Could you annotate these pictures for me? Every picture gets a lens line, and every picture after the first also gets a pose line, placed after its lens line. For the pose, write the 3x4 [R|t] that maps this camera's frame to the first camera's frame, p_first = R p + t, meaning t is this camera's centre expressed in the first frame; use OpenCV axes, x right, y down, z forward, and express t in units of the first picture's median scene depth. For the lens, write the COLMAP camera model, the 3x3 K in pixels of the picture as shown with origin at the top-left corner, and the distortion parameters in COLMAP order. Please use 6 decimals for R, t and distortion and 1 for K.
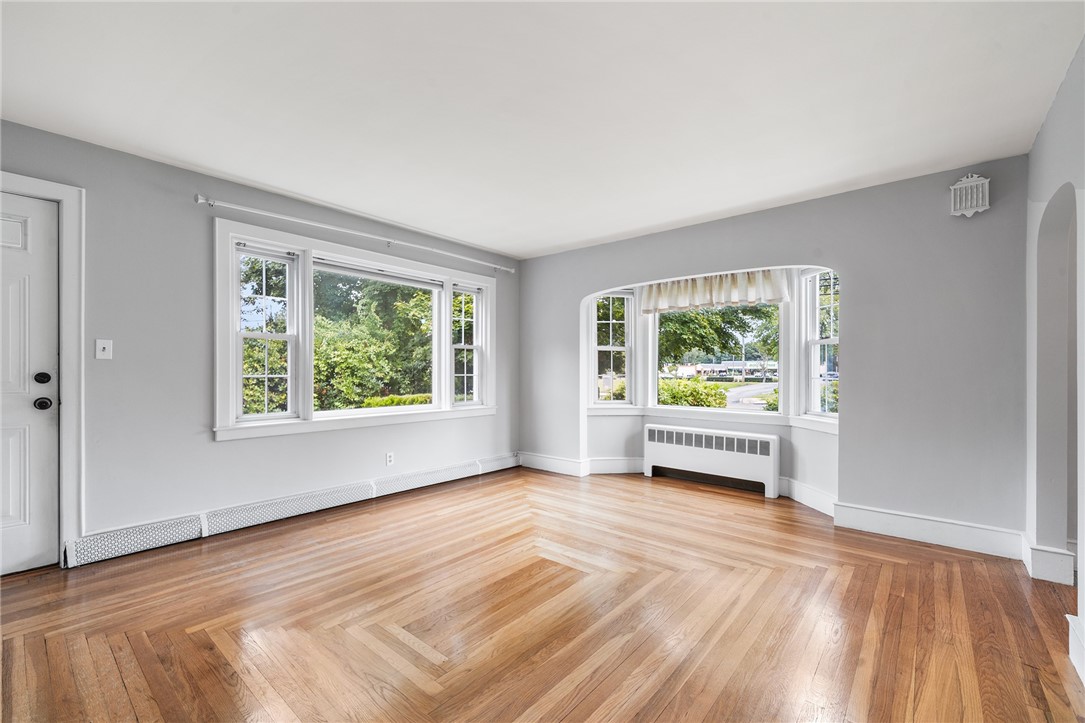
lens RADIAL K [[451.4, 0, 525.8], [0, 451.4, 367.1], [0, 0, 1]] dist [0.001084, 0.000055]
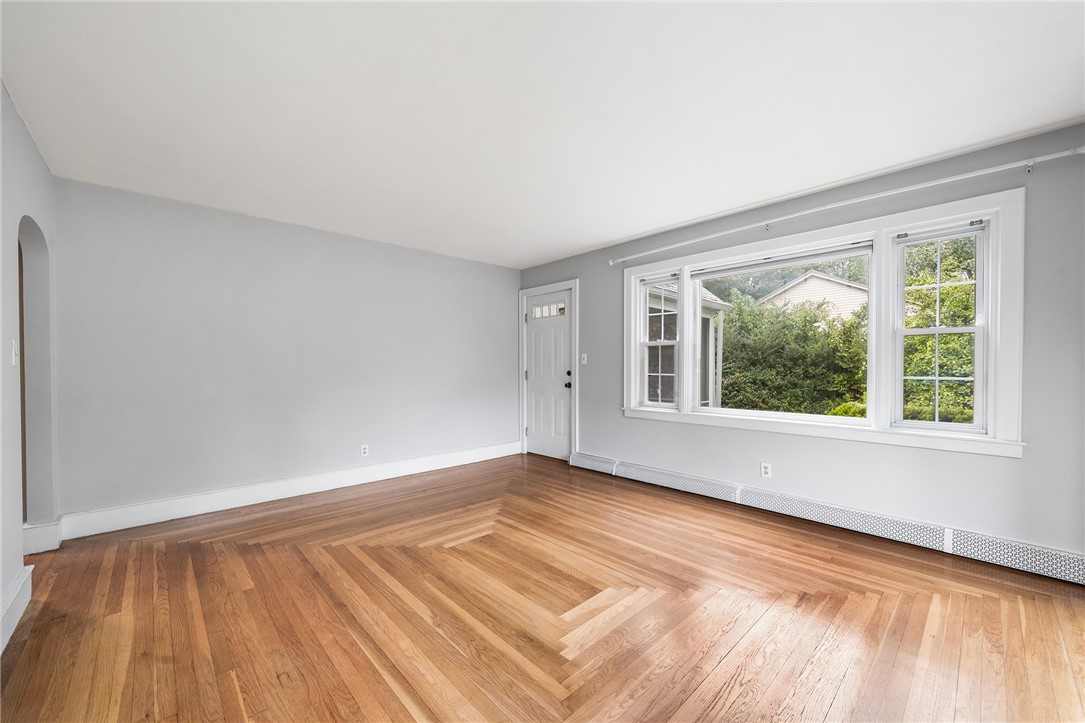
lens RADIAL K [[423.0, 0, 542.5], [0, 423.0, 361.5], [0, 0, 1]] dist [-0.001348, -0.000144]
pose [[-0.095179, -0.020645, -0.995246, 0.738305], [0.004394, 0.999766, -0.021159, 0.008622], [0.995450, -0.006387, -0.095066, 0.839580]]
